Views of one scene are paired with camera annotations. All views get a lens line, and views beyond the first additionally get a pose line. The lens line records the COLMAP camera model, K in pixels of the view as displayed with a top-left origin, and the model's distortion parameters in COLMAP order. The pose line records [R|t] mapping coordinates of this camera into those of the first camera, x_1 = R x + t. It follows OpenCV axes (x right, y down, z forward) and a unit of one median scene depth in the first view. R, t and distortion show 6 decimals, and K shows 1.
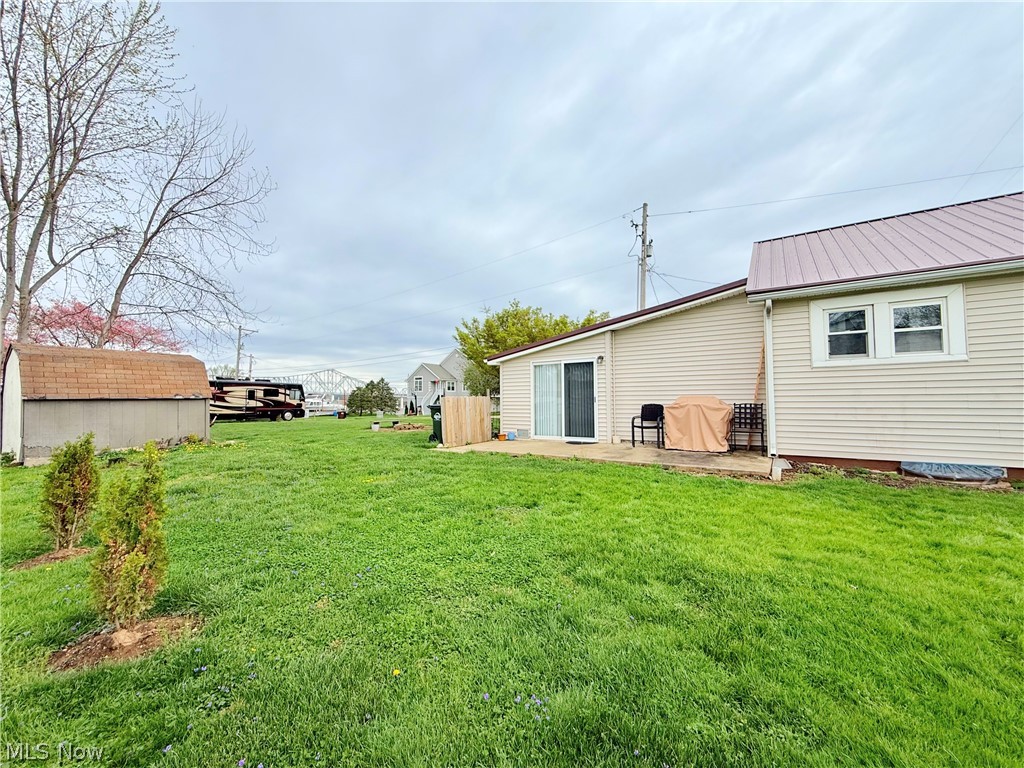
lens RADIAL K [[419.2, 0, 512.0], [0, 419.2, 384.0], [0, 0, 1]] dist [0.000599, -0.000047]
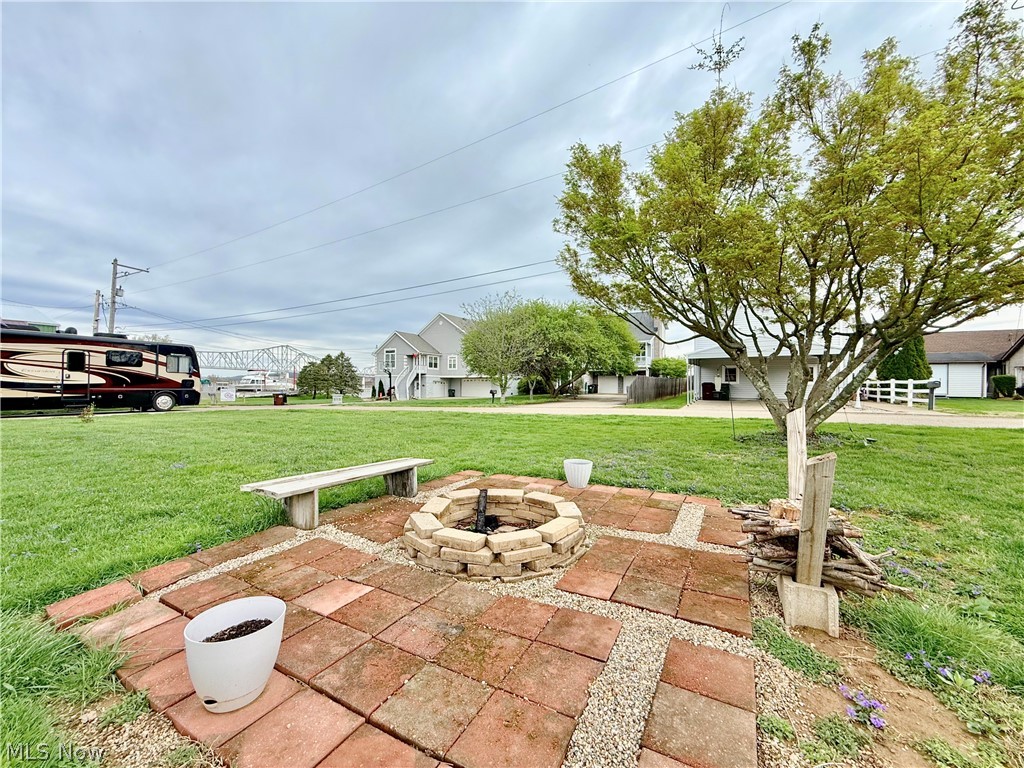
lens RADIAL K [[419.2, 0, 512.0], [0, 419.2, 384.0], [0, 0, 1]] dist [0.000599, -0.000047]
pose [[0.996171, 0.018016, 0.085548, -0.090707], [-0.021612, 0.998913, 0.041297, 0.013912], [-0.084711, -0.042987, 0.995478, 0.295296]]
